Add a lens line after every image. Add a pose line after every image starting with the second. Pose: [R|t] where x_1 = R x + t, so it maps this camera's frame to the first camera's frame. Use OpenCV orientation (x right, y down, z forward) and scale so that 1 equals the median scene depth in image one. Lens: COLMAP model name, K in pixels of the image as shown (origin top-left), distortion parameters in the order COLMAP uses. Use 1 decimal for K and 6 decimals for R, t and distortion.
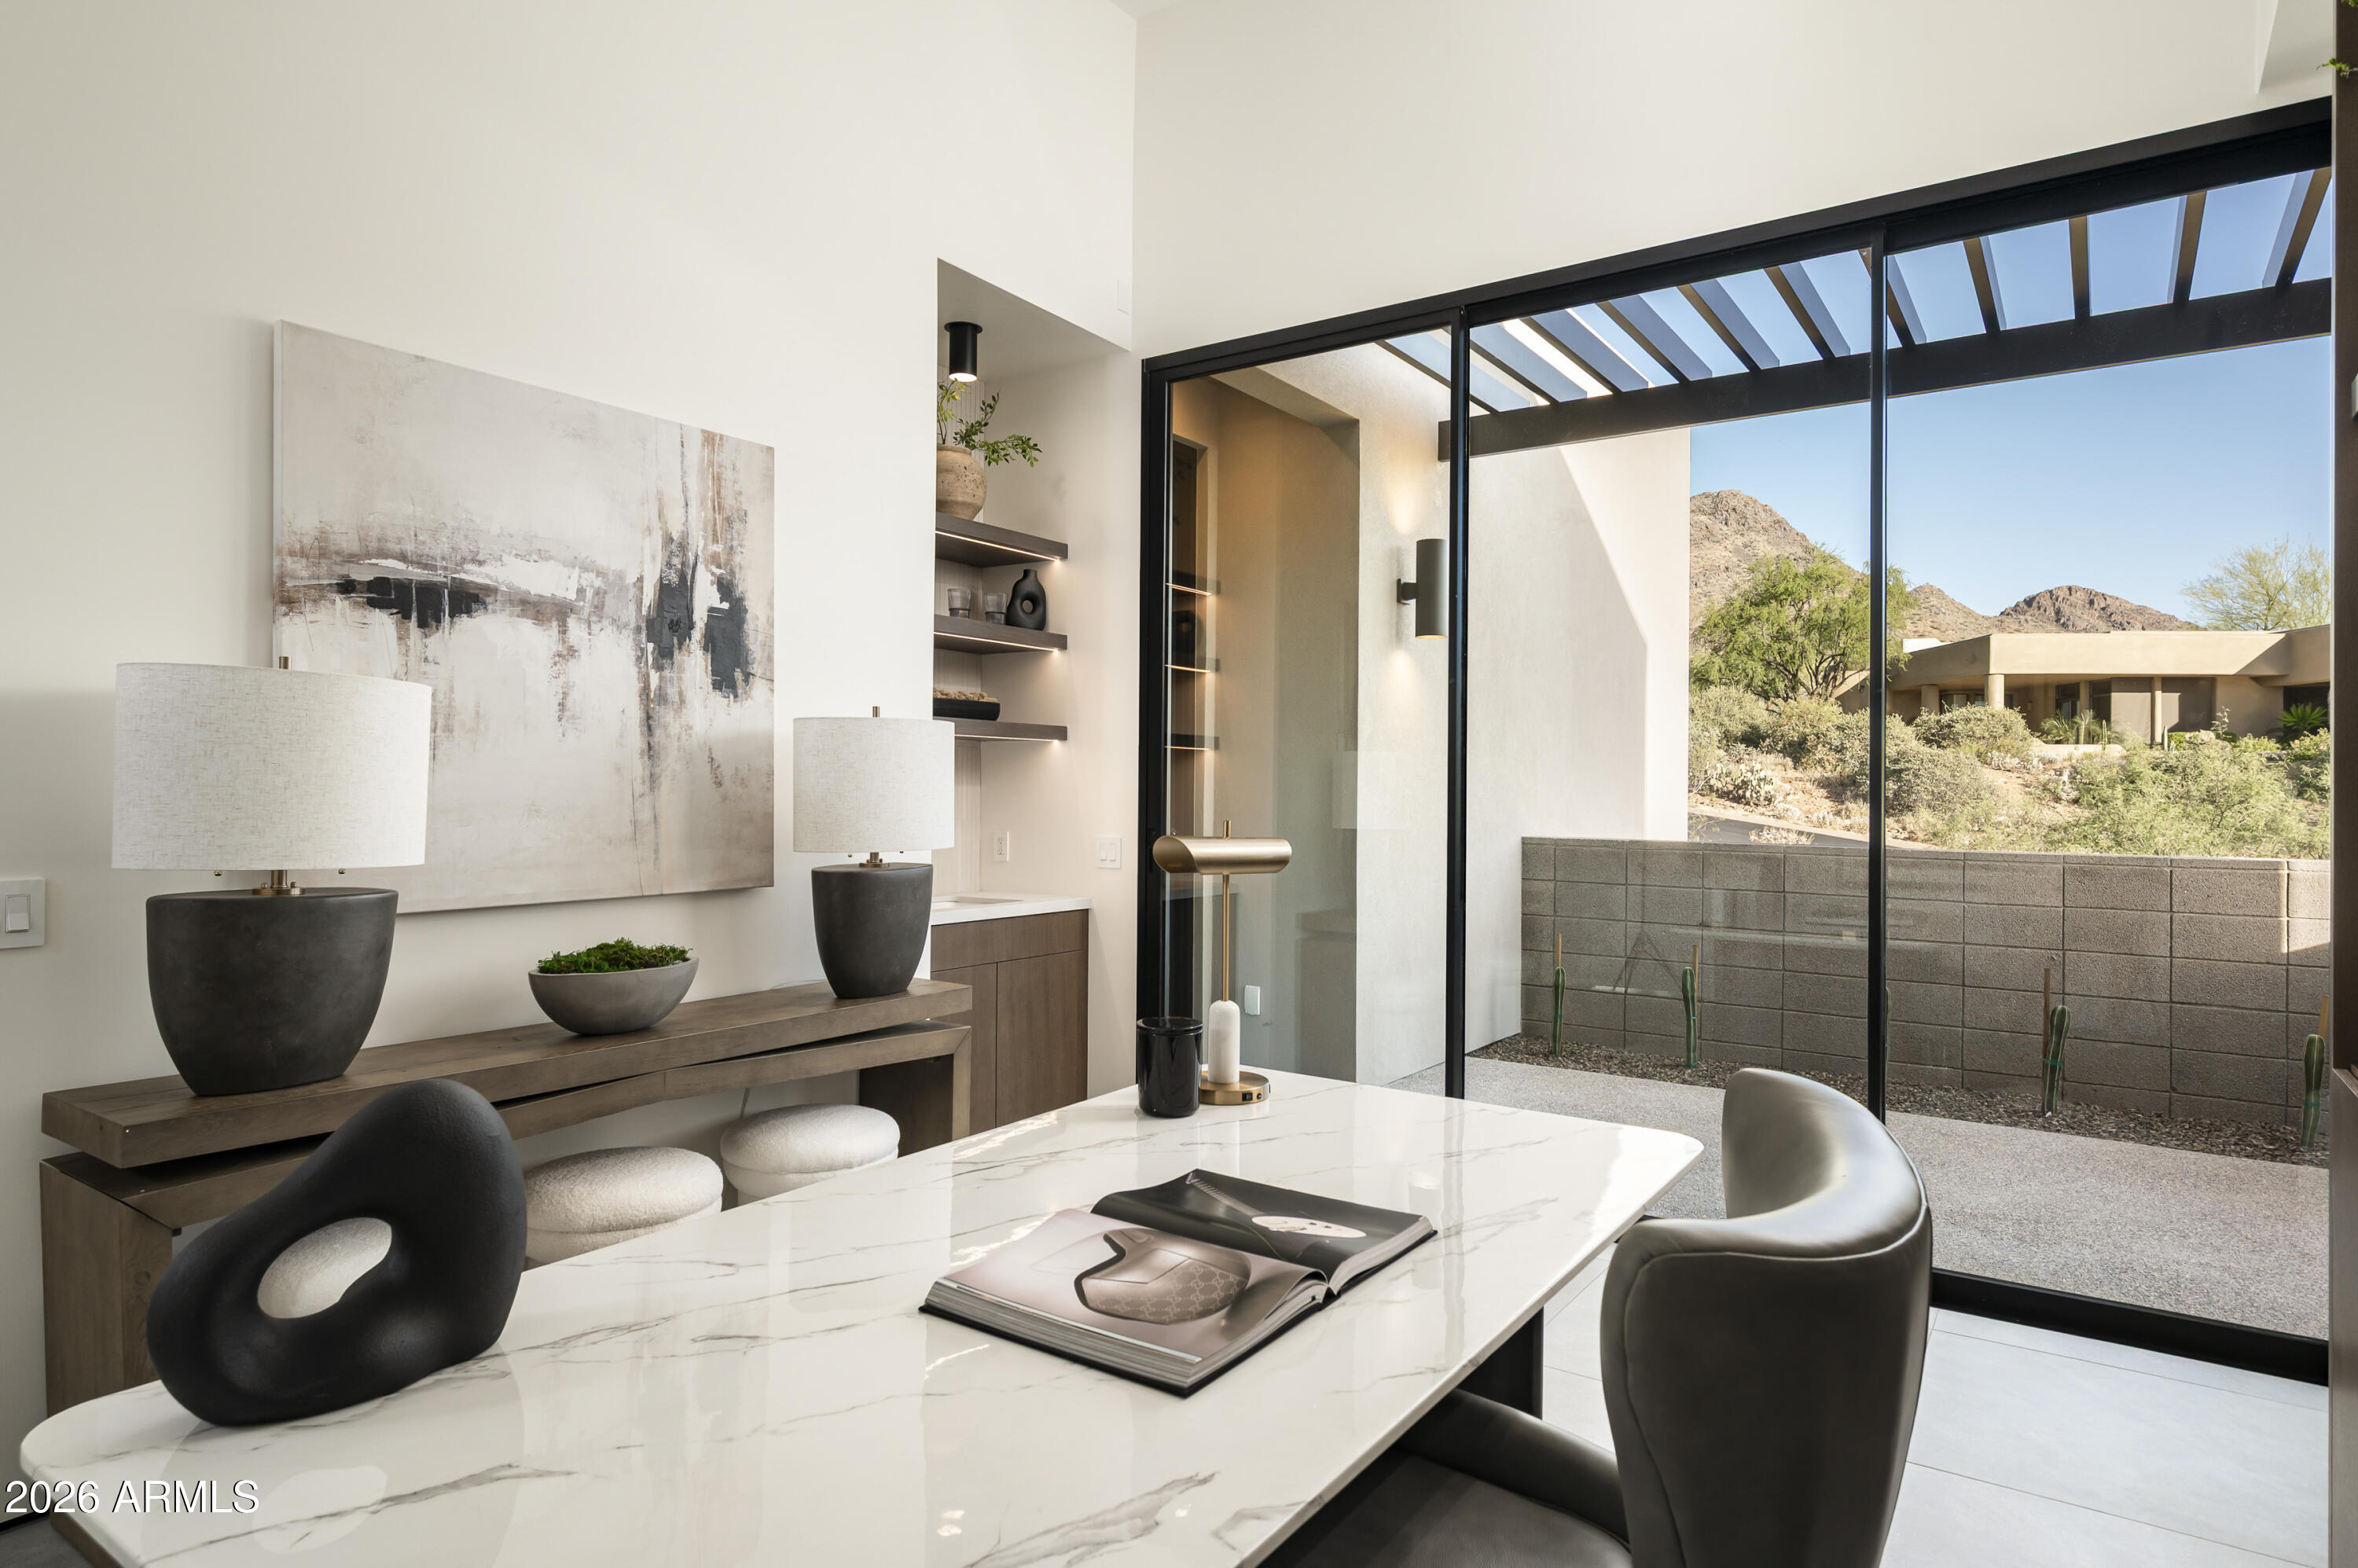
lens RADIAL K [[1317.6, 0, 1179.0], [0, 1317.6, 784.0], [0, 0, 1]] dist [0.000538, 0.000017]
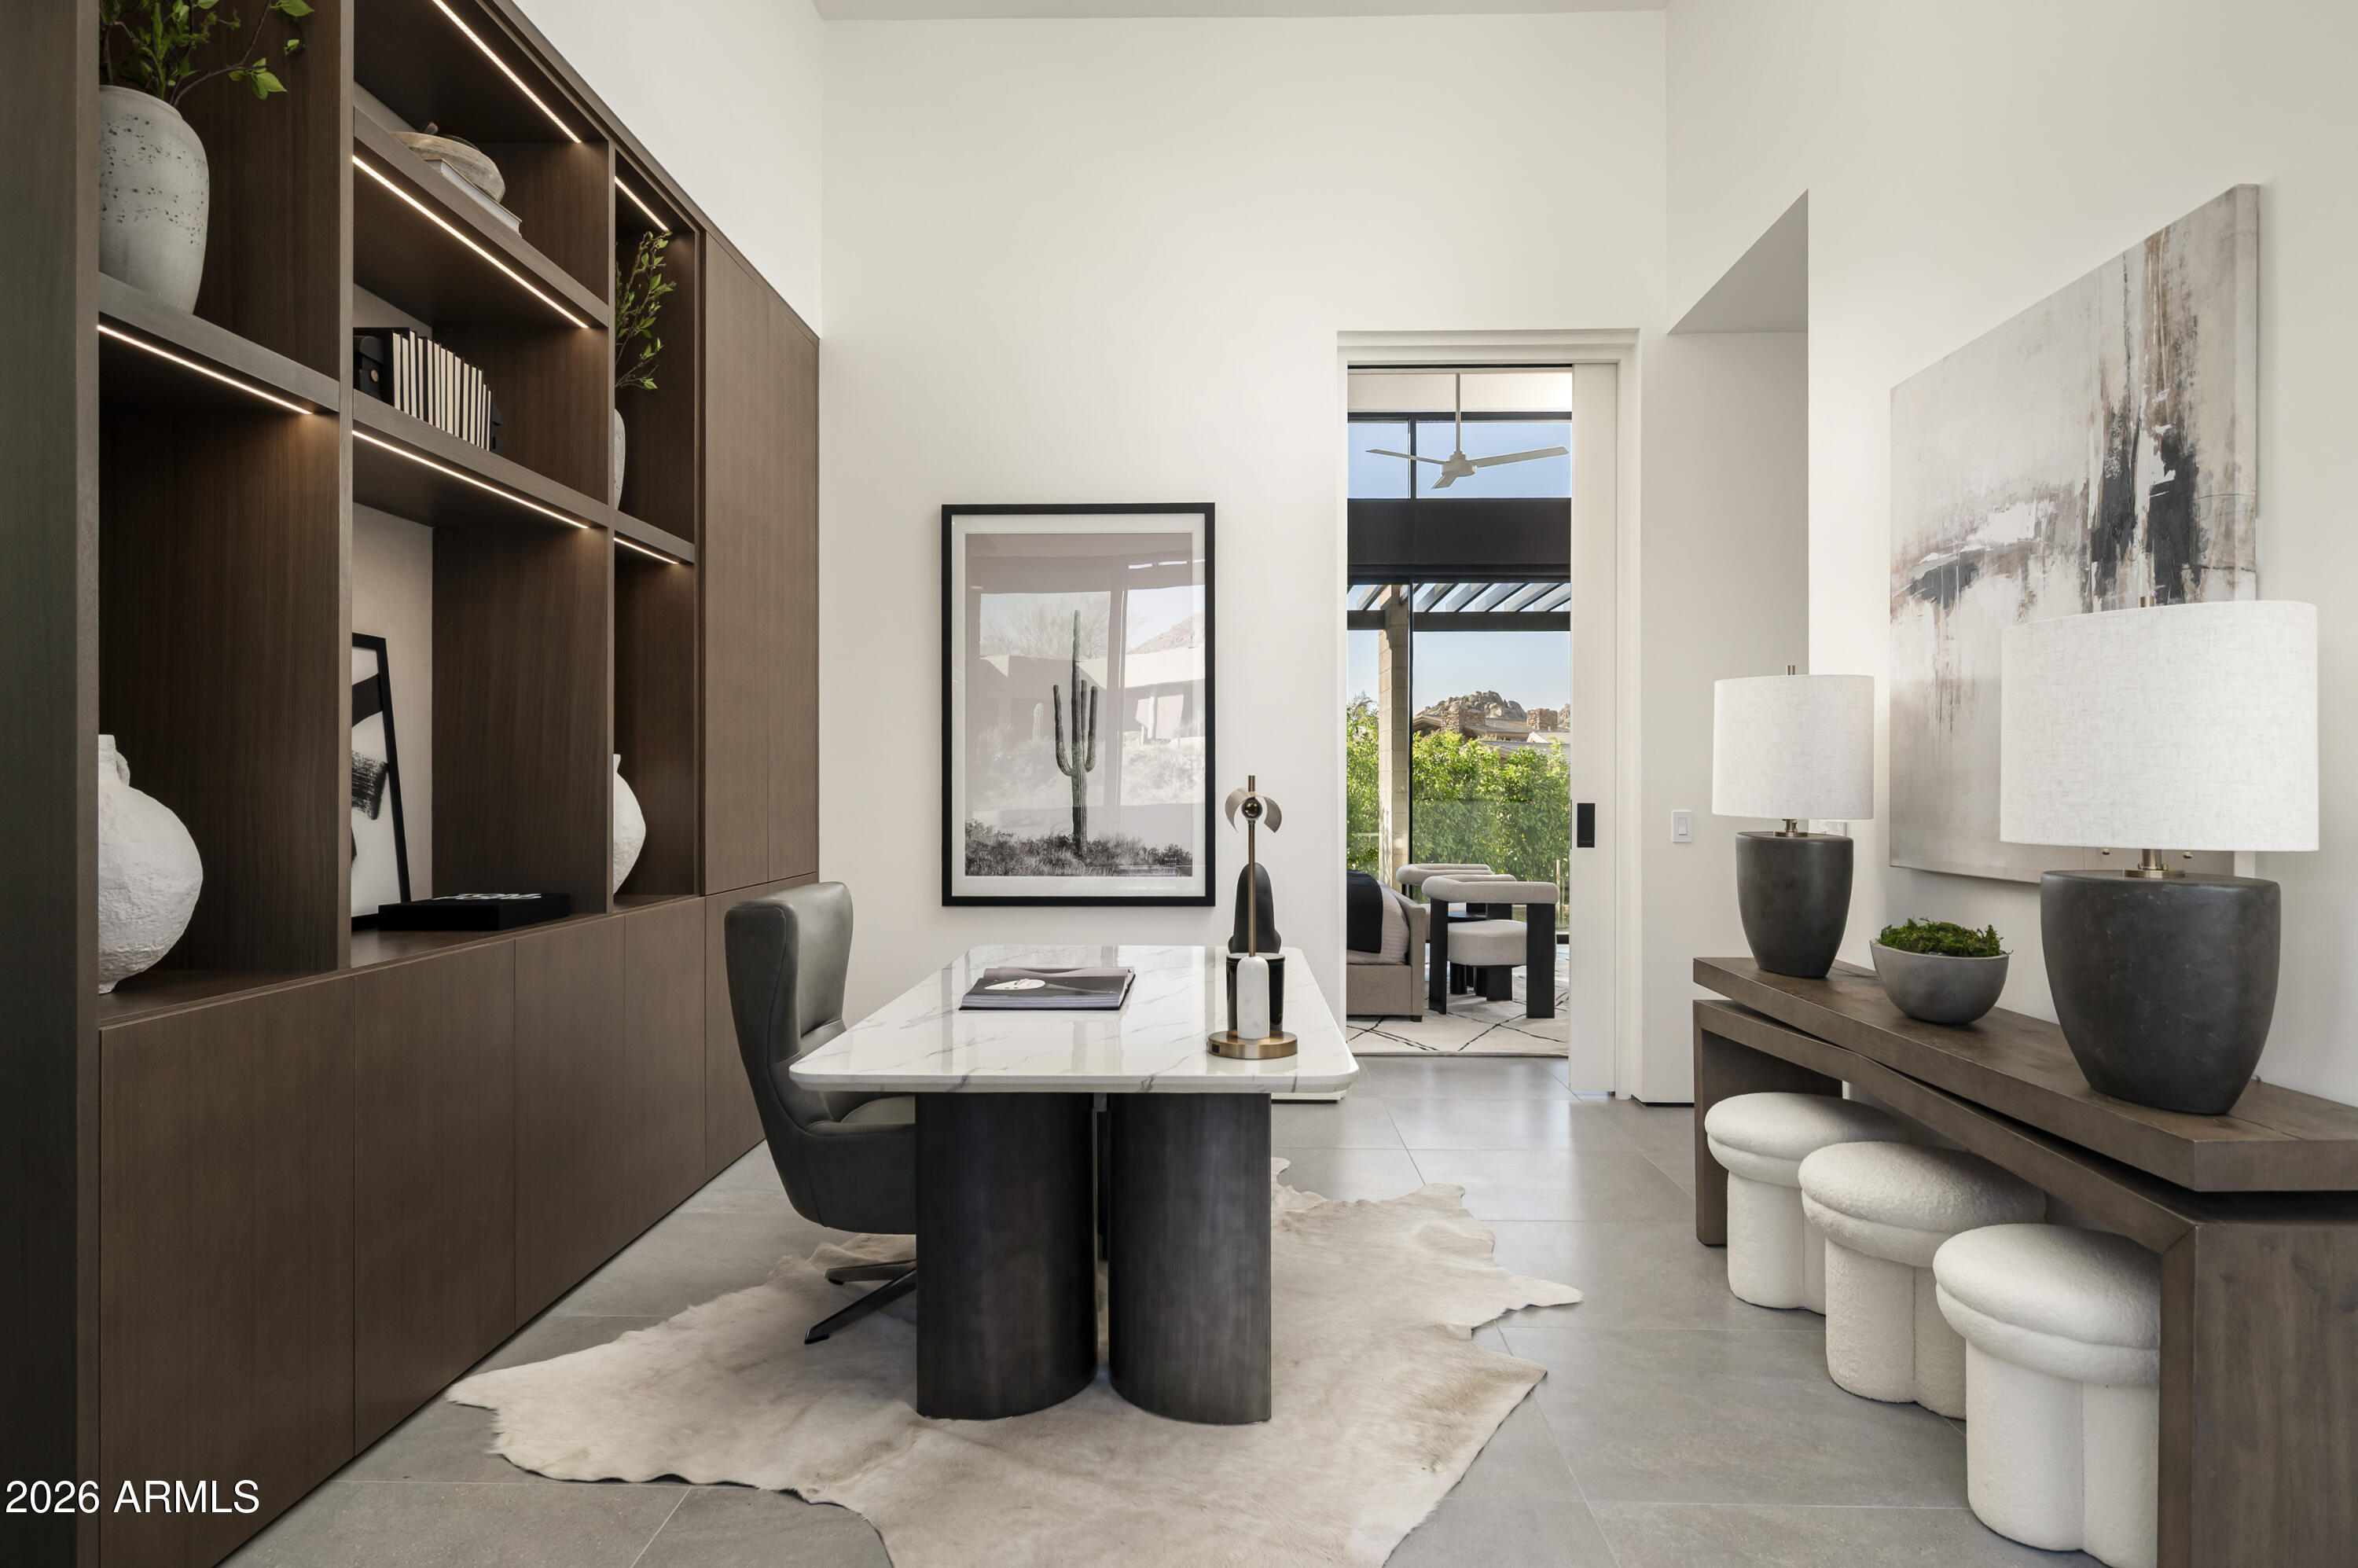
lens RADIAL K [[1395.4, 0, 1179.0], [0, 1395.4, 784.0], [0, 0, 1]] dist [0.003550, -0.001485]
pose [[-0.833121, -0.009540, -0.553009, 0.490510], [-0.005769, 0.999947, -0.008560, 0.032457], [0.553061, -0.003941, -0.833132, 1.367377]]
